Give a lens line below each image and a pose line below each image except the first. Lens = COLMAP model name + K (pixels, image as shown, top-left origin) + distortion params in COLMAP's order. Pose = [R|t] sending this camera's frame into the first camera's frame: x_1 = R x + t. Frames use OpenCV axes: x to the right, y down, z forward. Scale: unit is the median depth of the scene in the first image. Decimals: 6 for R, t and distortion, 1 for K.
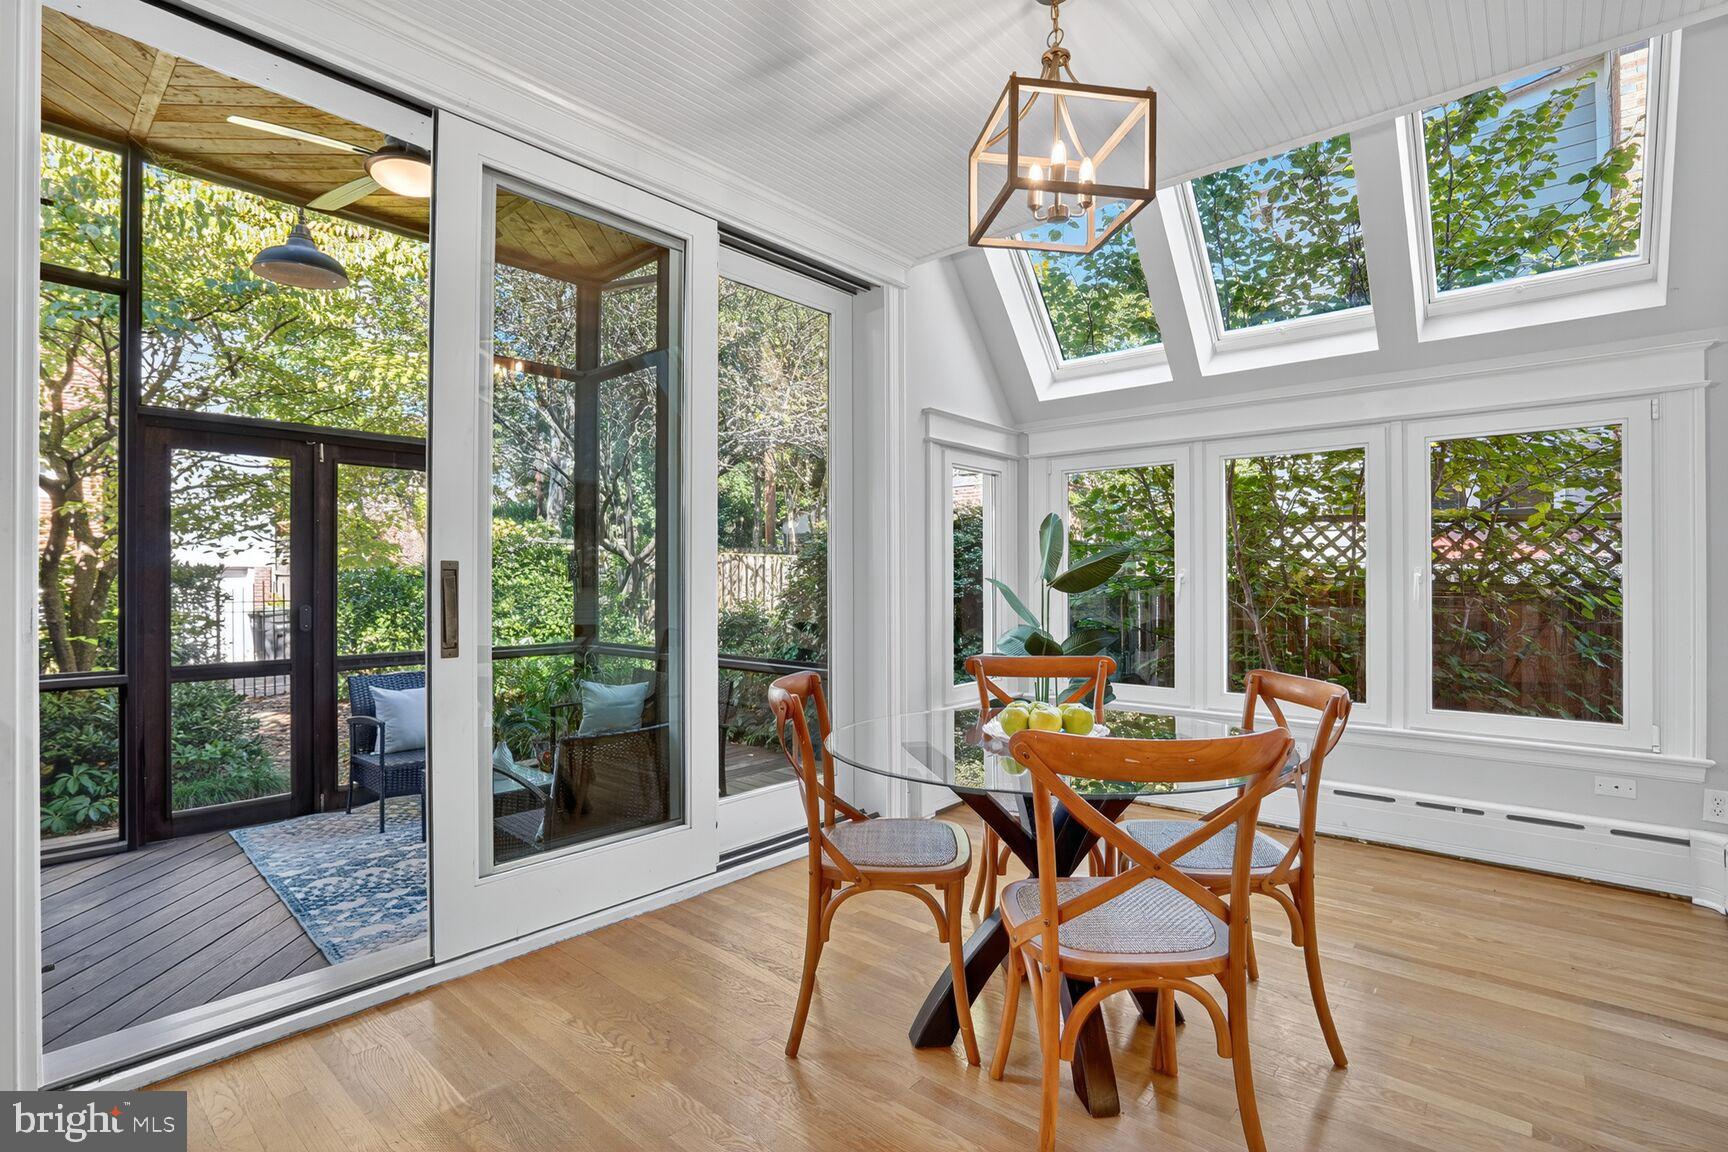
lens RADIAL K [[818.2, 0, 858.5], [0, 818.2, 579.1], [0, 0, 1]] dist [-0.054900, 0.024574]
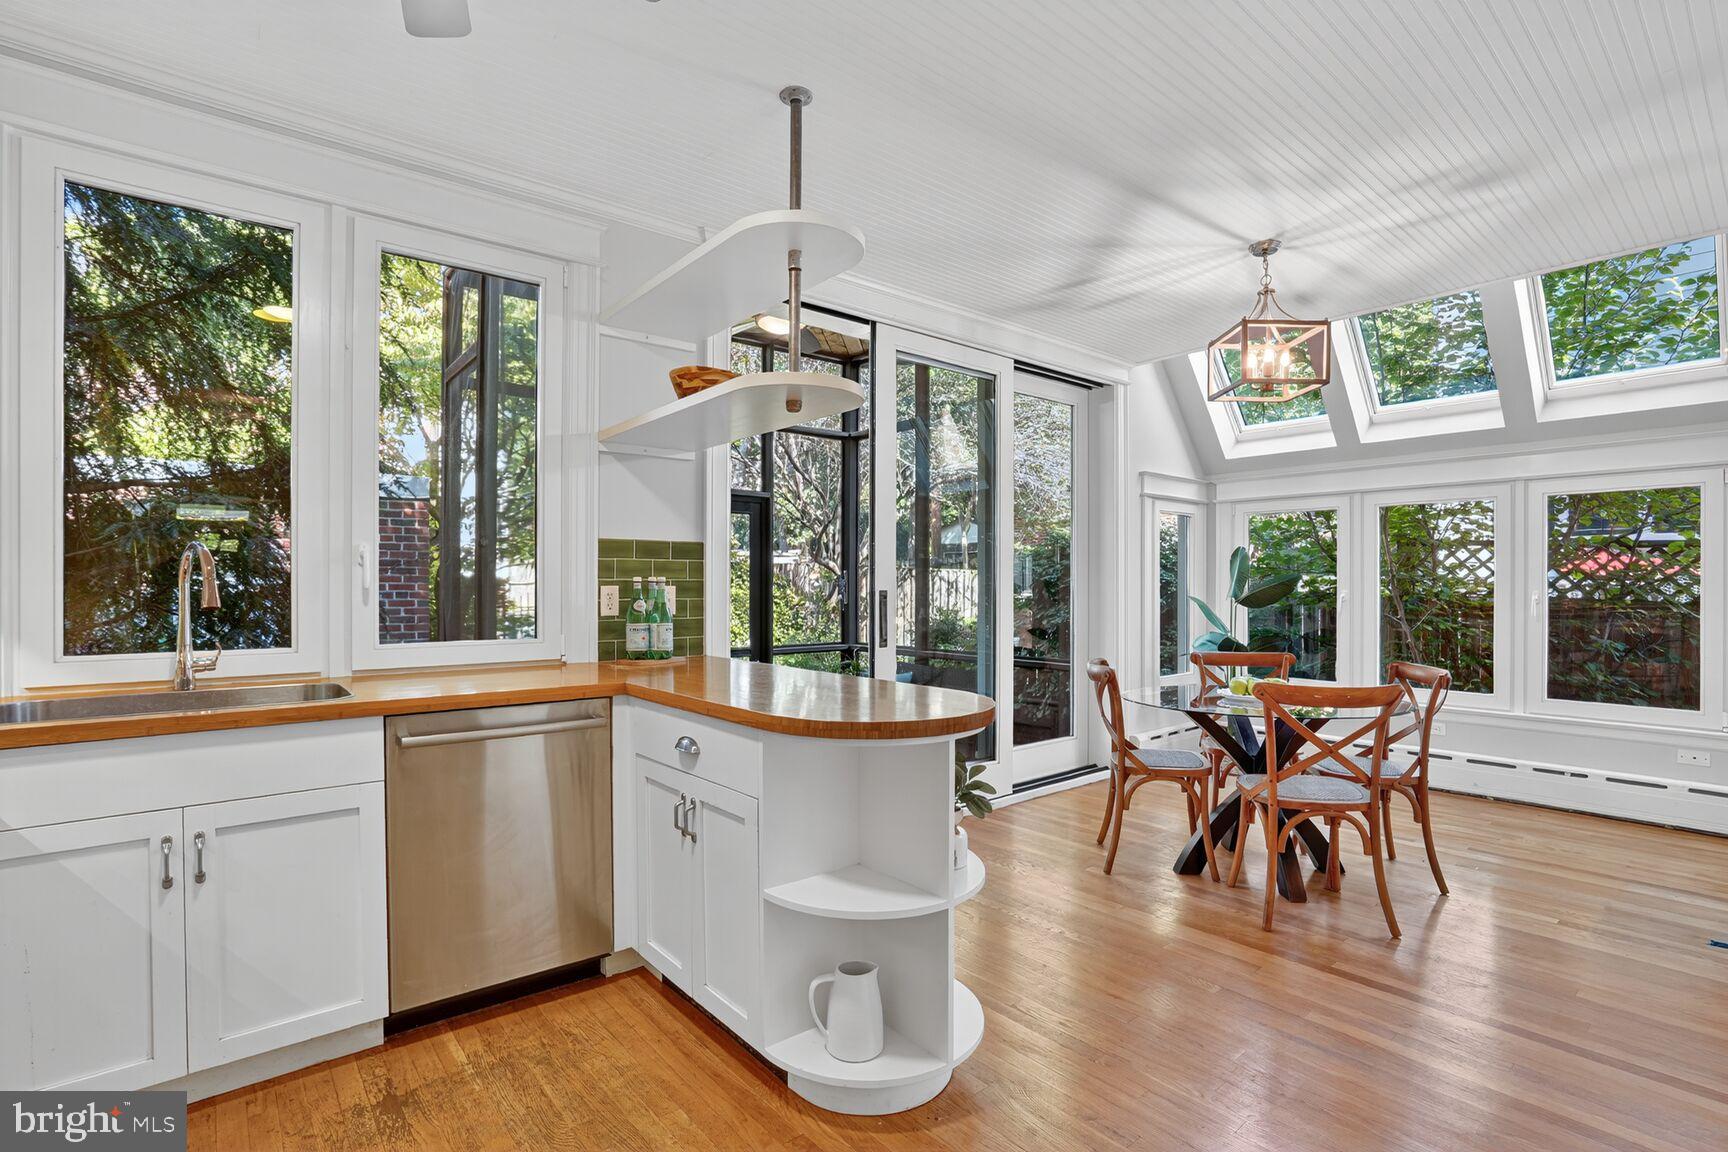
lens RADIAL K [[820.9, 0, 853.6], [0, 820.9, 587.3], [0, 0, 1]] dist [-0.053641, 0.025268]
pose [[0.986590, 0.003651, -0.163175, -0.175863], [-0.003213, 0.999990, 0.002949, -0.019711], [0.163185, -0.002386, 0.986593, -0.432689]]
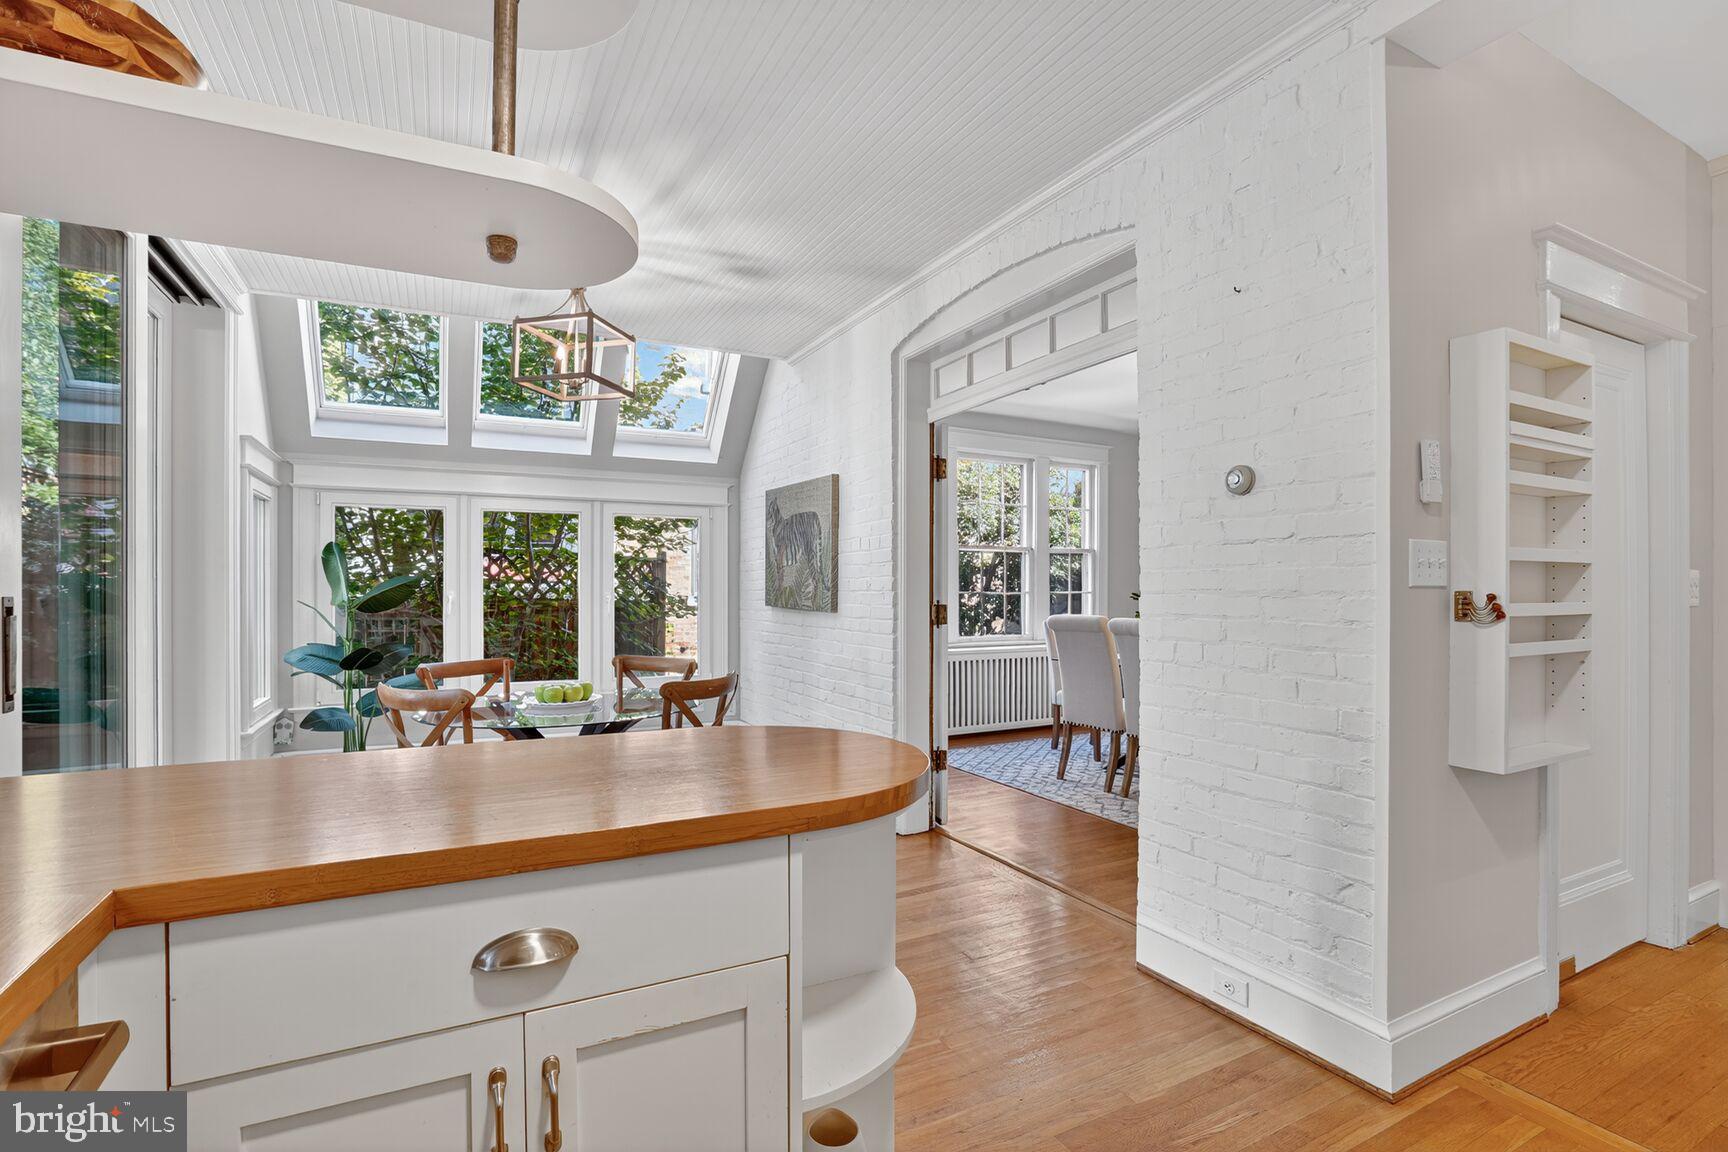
lens RADIAL K [[818.2, 0, 858.5], [0, 818.2, 579.1], [0, 0, 1]] dist [-0.054900, 0.024574]
pose [[0.361462, 0.012933, 0.932297, -0.583481], [0.000251, 0.999902, -0.013968, -0.017196], [-0.932387, 0.005283, 0.361424, -0.066937]]
